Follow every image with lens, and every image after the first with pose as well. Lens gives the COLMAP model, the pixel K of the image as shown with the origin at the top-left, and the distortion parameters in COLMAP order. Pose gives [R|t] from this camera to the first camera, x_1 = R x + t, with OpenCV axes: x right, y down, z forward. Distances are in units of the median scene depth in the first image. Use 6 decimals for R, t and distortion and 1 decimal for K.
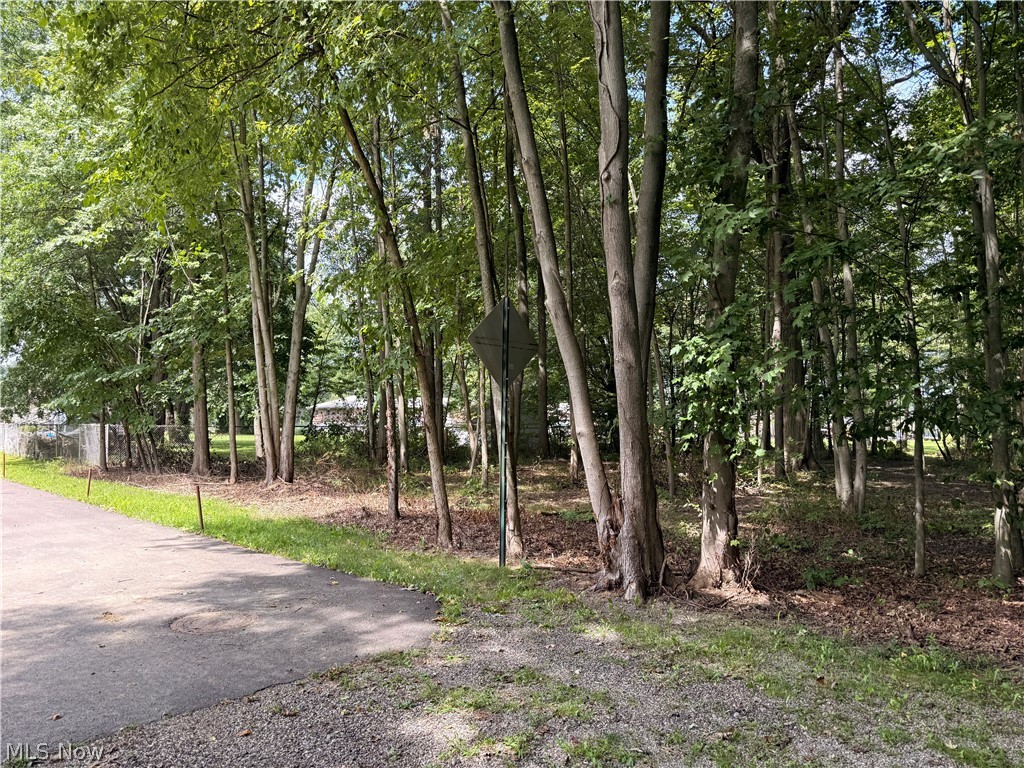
lens RADIAL K [[715.4, 0, 511.3], [0, 715.4, 385.9], [0, 0, 1]] dist [0.003567, -0.004178]
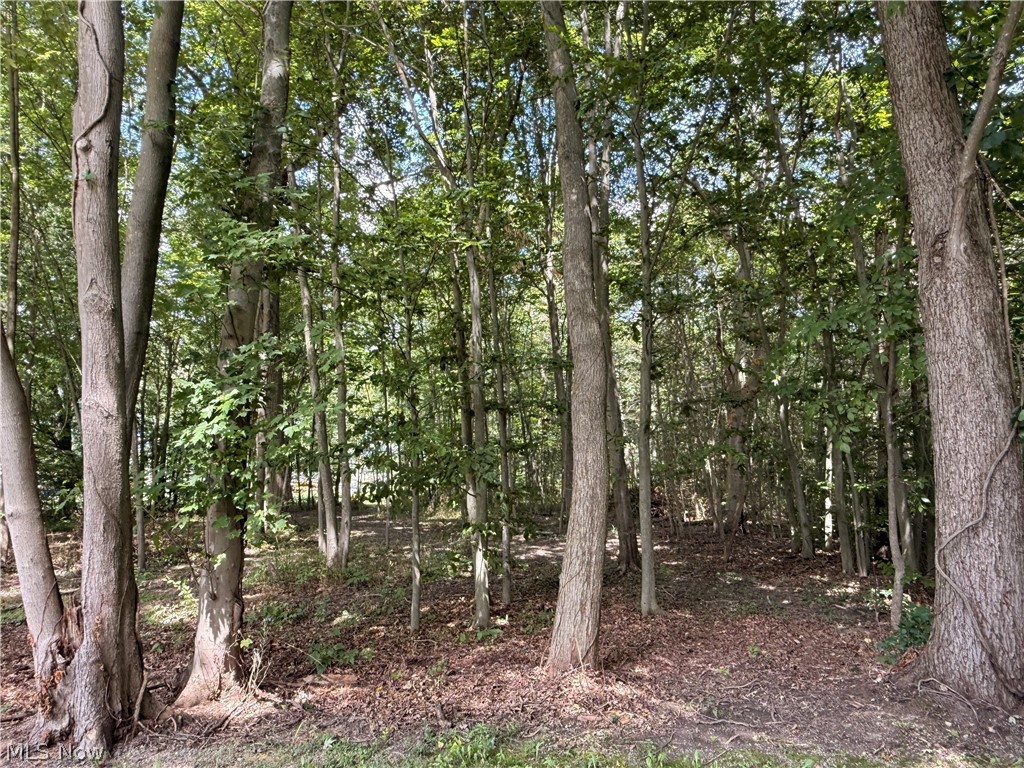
lens RADIAL K [[672.1, 0, 509.8], [0, 672.1, 383.0], [0, 0, 1]] dist [-0.003446, 0.010756]
pose [[0.749910, 0.063144, 0.658520, 0.022998], [-0.003883, 0.995837, -0.091067, -0.000127], [-0.661529, 0.065735, 0.747033, 0.221980]]
